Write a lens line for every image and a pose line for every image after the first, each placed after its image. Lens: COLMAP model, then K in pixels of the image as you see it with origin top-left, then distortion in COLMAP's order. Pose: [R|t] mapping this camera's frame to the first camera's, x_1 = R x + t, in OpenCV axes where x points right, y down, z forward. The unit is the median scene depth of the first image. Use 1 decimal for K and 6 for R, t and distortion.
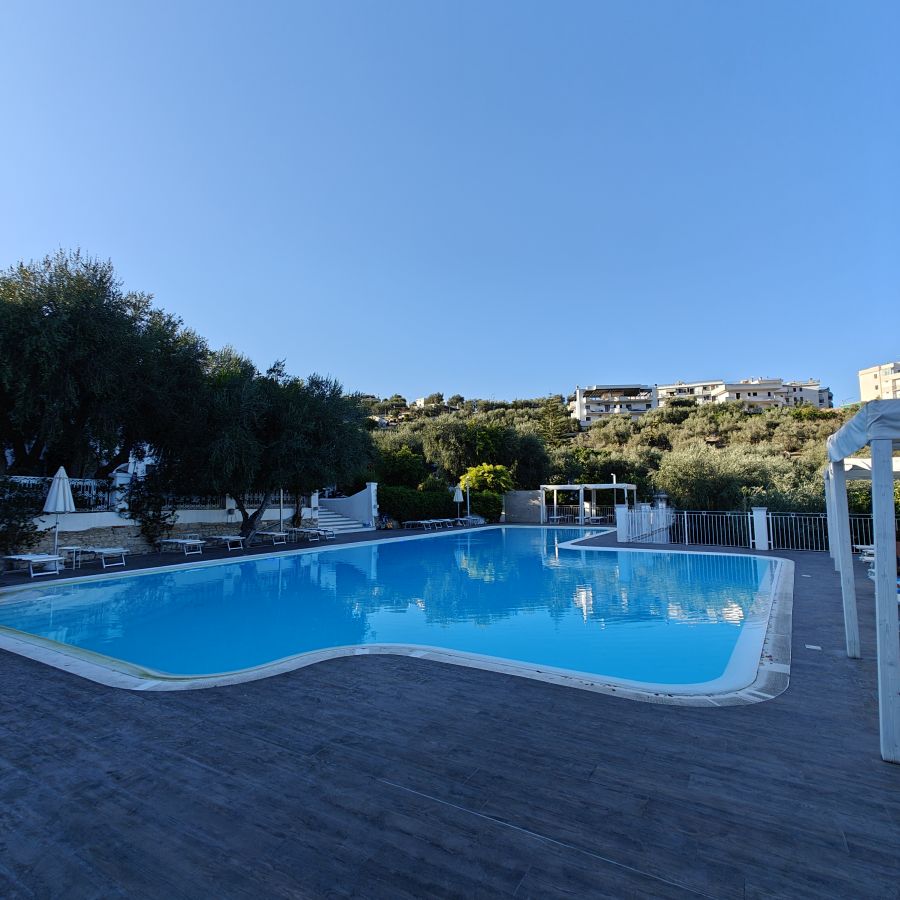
lens RADIAL K [[556.8, 0, 450.0], [0, 556.8, 450.0], [0, 0, 1]] dist [-0.042853, -0.000232]
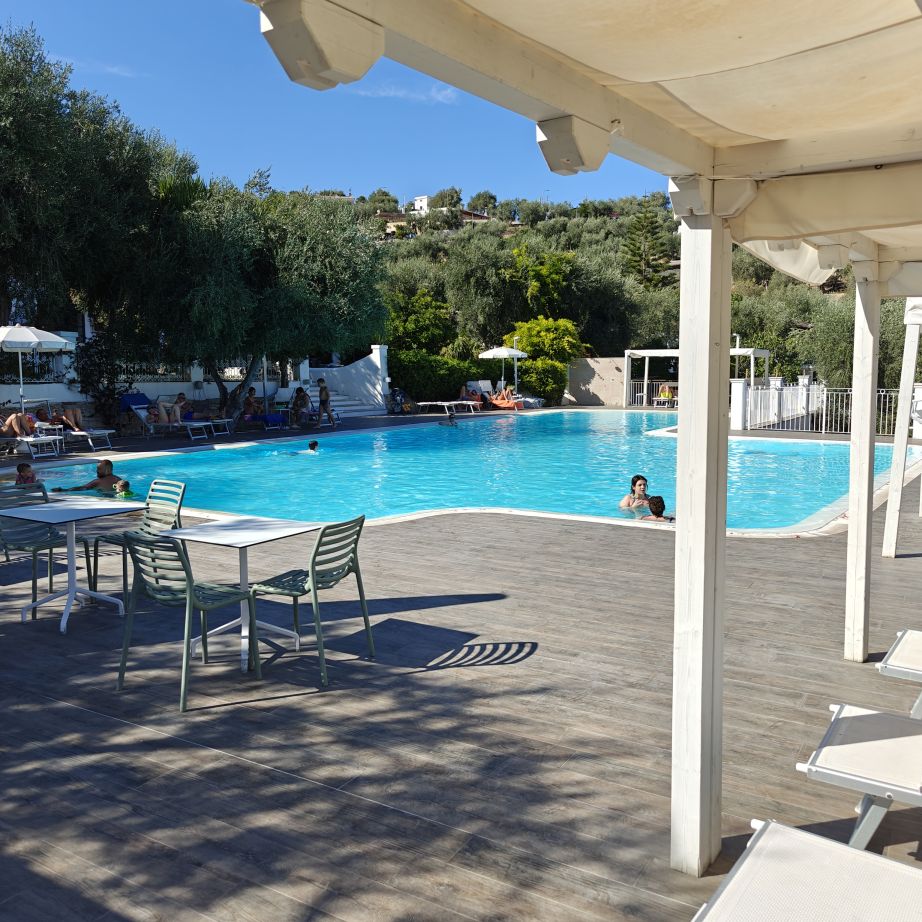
lens RADIAL K [[948.5, 0, 461.0], [0, 948.5, 461.0], [0, 0, 1]] dist [0.072947, -0.011887]
pose [[0.999963, 0.008258, -0.002427, -0.028744], [-0.007677, 0.983199, 0.182373, -0.012179], [0.003892, -0.182348, 0.983226, -0.142171]]
